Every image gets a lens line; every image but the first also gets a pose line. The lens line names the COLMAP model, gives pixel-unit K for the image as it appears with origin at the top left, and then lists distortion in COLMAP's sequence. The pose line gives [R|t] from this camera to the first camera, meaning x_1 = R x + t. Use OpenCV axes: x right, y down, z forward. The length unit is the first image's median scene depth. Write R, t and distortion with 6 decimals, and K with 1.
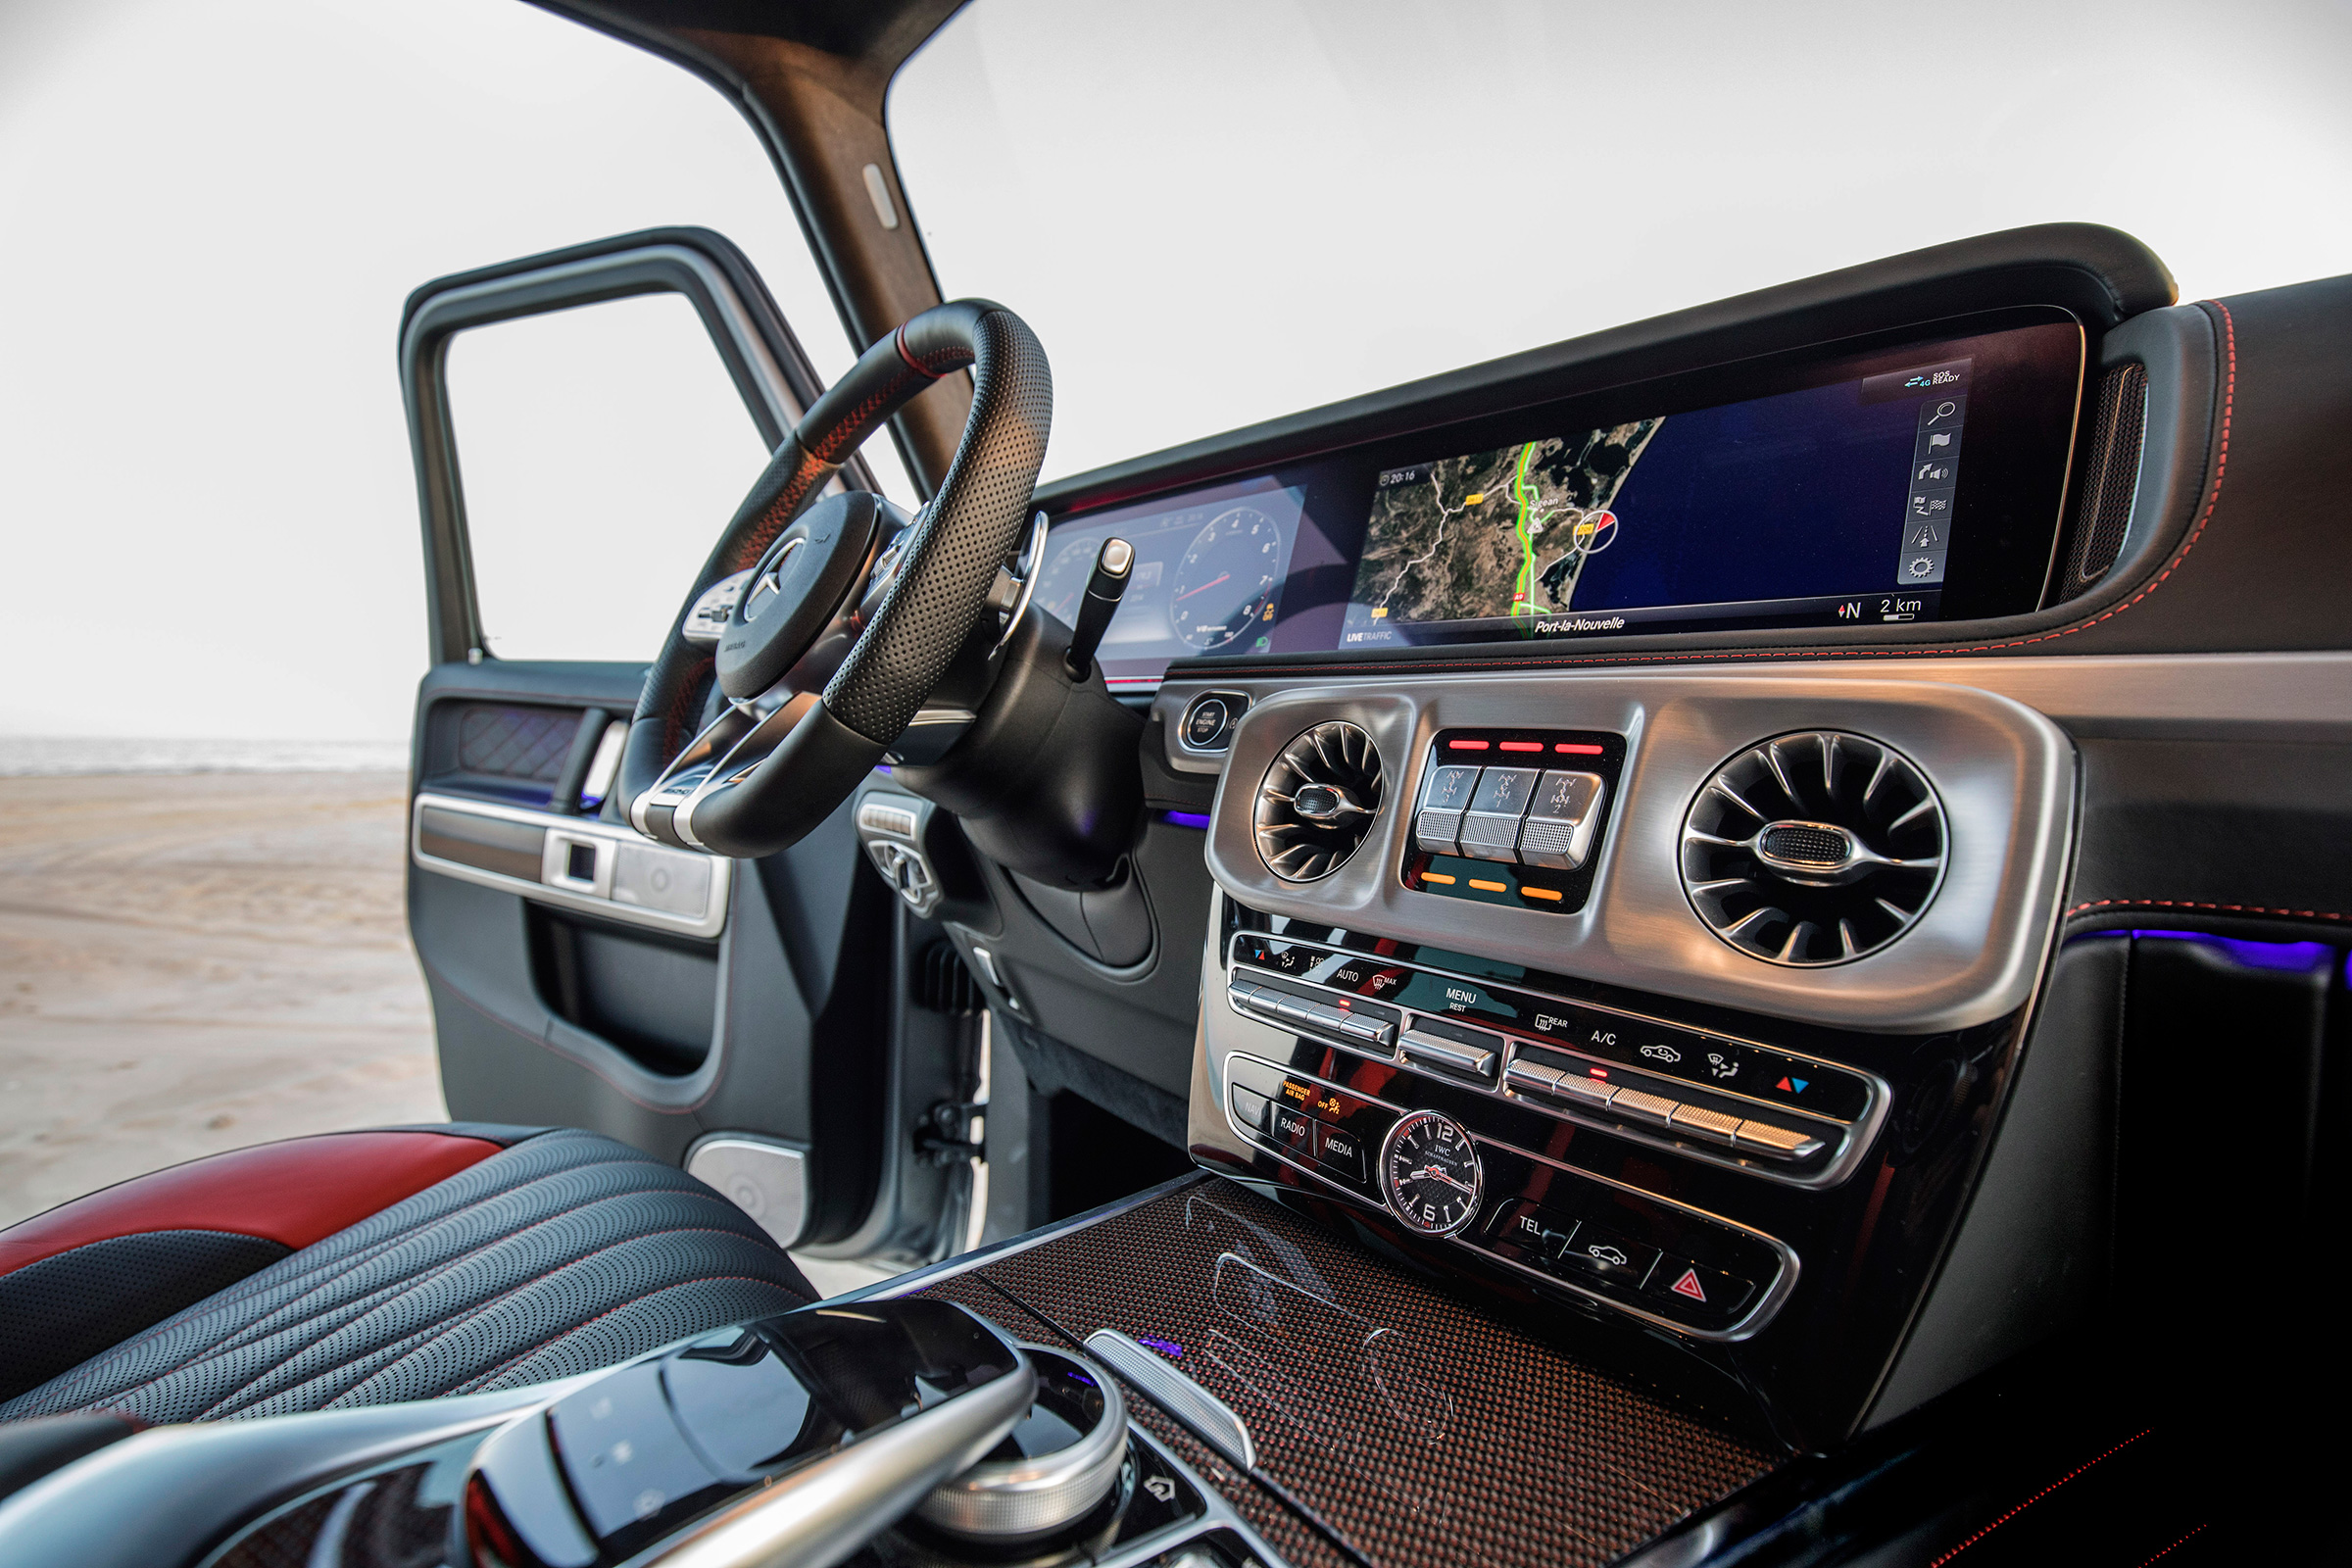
lens RADIAL K [[1122.9, 0, 1169.7], [0, 1122.9, 760.7], [0, 0, 1]] dist [-0.022033, 0.000682]
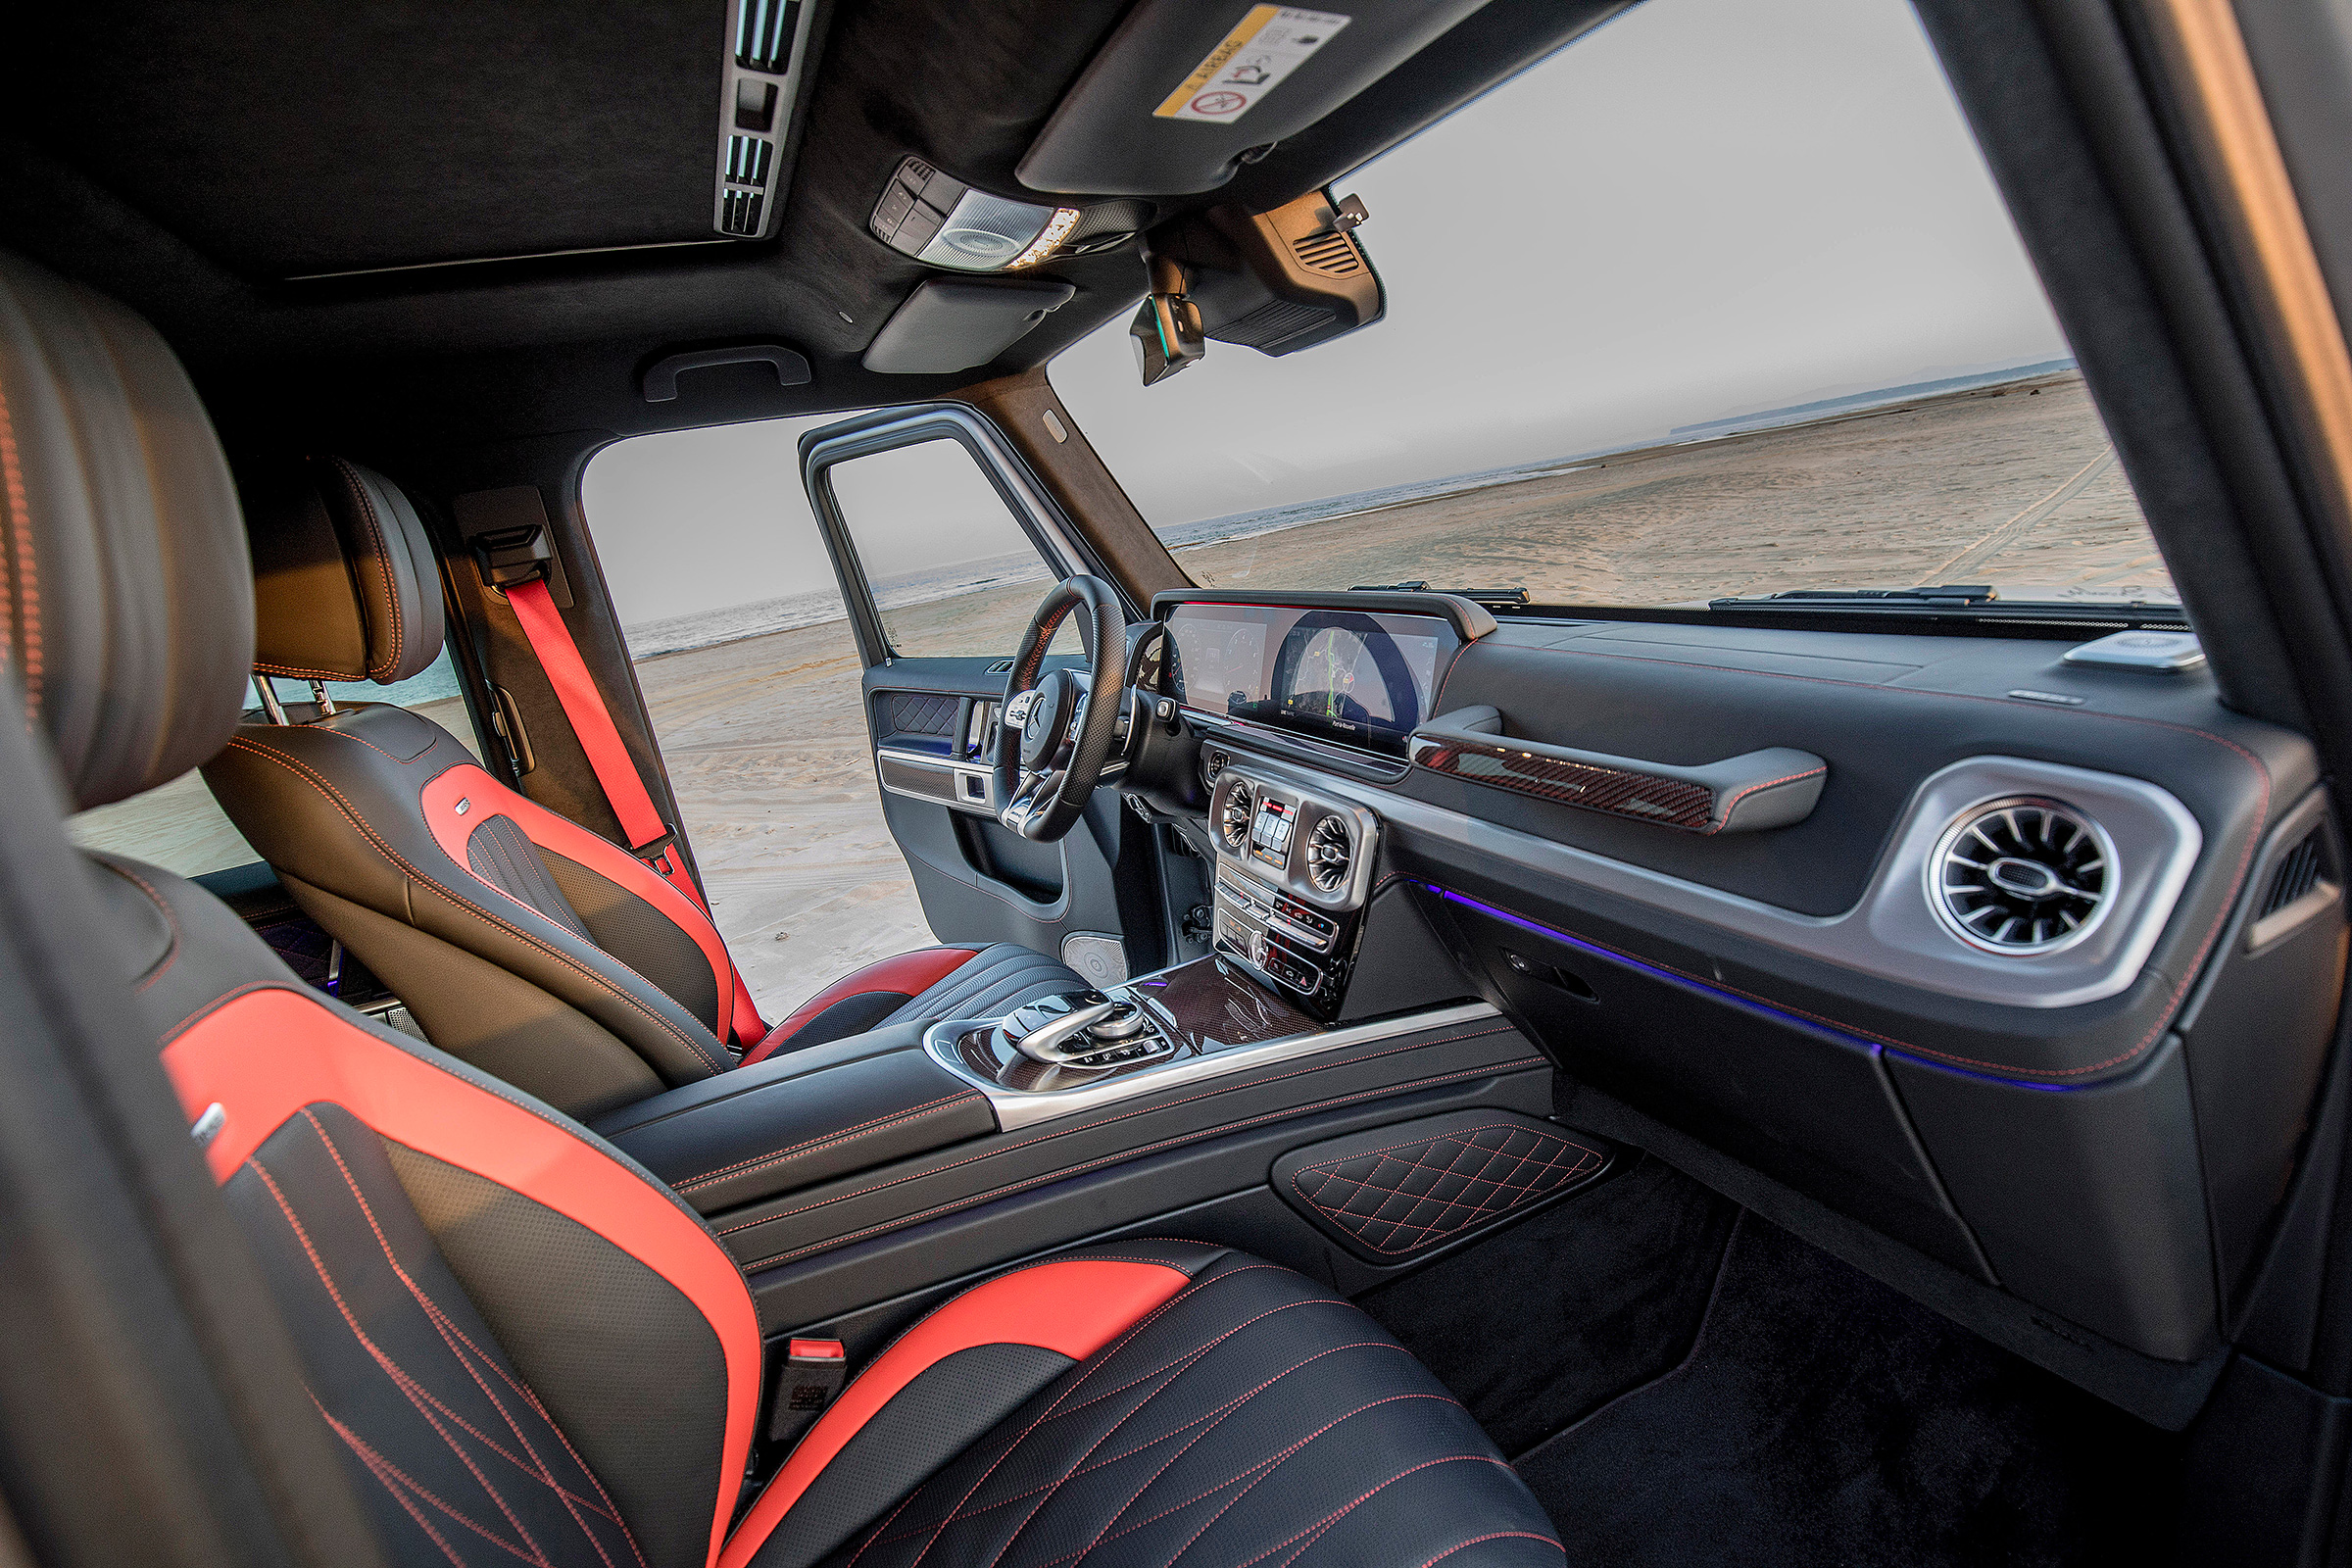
lens RADIAL K [[1122.9, 0, 1169.7], [0, 1122.9, 760.7], [0, 0, 1]] dist [-0.022033, 0.000682]
pose [[0.948344, -0.104894, -0.299400, 0.917550], [0.163927, 0.970024, 0.179390, -0.691930], [0.271609, -0.219204, 0.937112, -1.744603]]
